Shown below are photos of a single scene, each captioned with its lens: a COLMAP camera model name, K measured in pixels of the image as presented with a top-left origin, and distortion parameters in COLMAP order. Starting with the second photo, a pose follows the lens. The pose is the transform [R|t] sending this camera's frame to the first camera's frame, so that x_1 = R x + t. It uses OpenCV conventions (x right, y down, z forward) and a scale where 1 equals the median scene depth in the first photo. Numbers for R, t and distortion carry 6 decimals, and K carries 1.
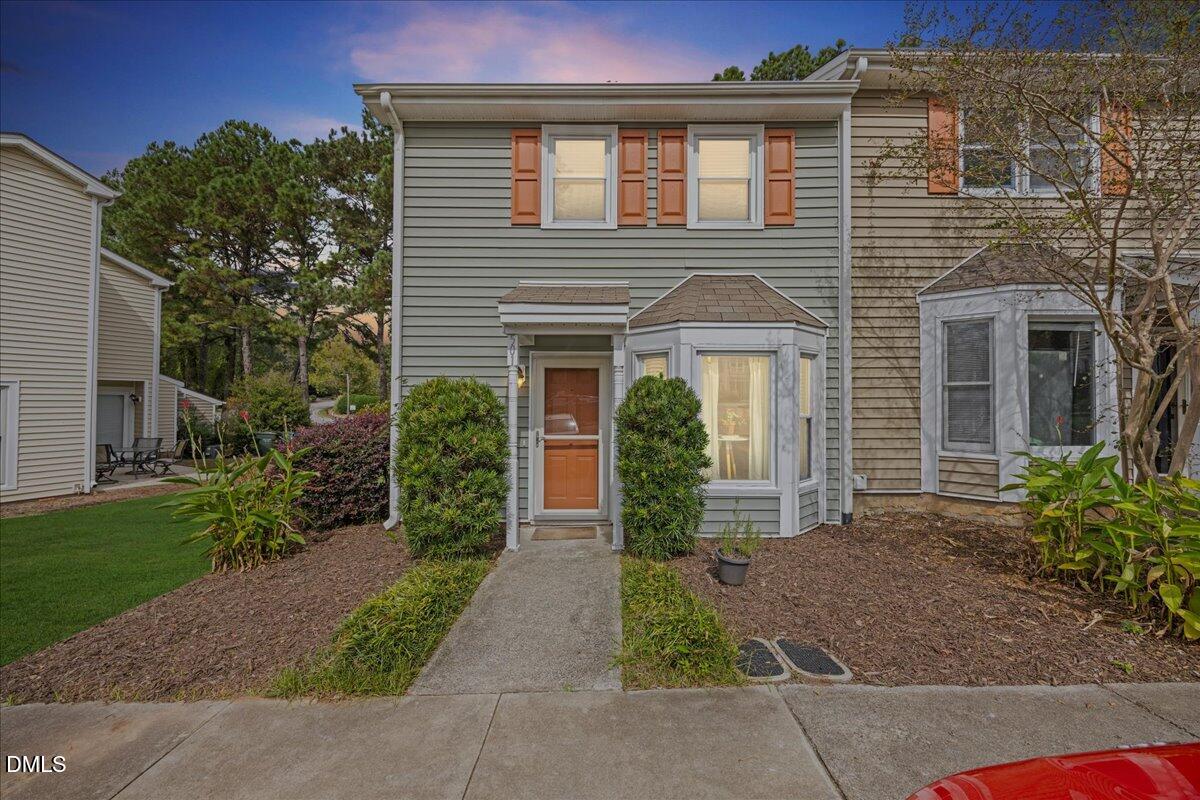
lens RADIAL K [[460.8, 0, 604.3], [0, 460.8, 397.8], [0, 0, 1]] dist [-0.003112, -0.000322]
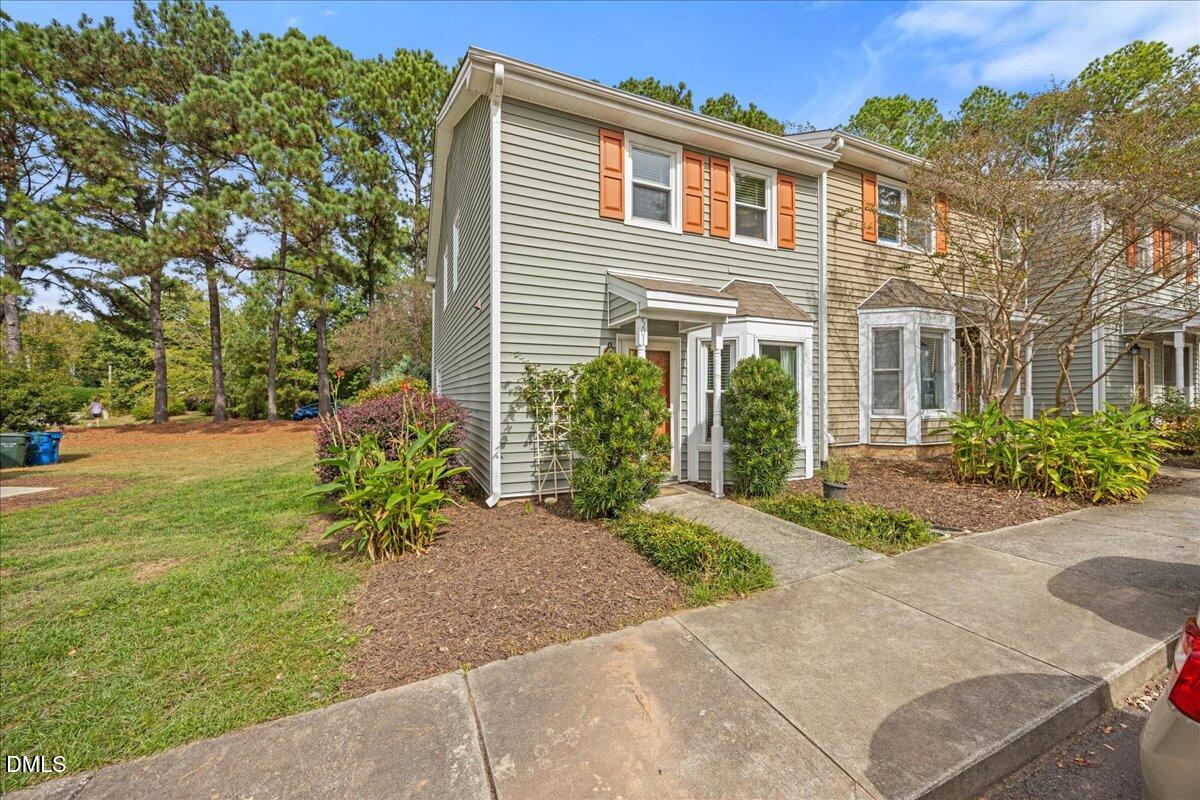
lens RADIAL K [[460.8, 0, 608.5], [0, 460.8, 394.6], [0, 0, 1]] dist [-0.003112, -0.000322]
pose [[0.910597, -0.003473, 0.413280, -0.652720], [0.000317, 0.999970, 0.007705, 0.037877], [-0.413294, -0.006885, 0.910571, -0.002789]]
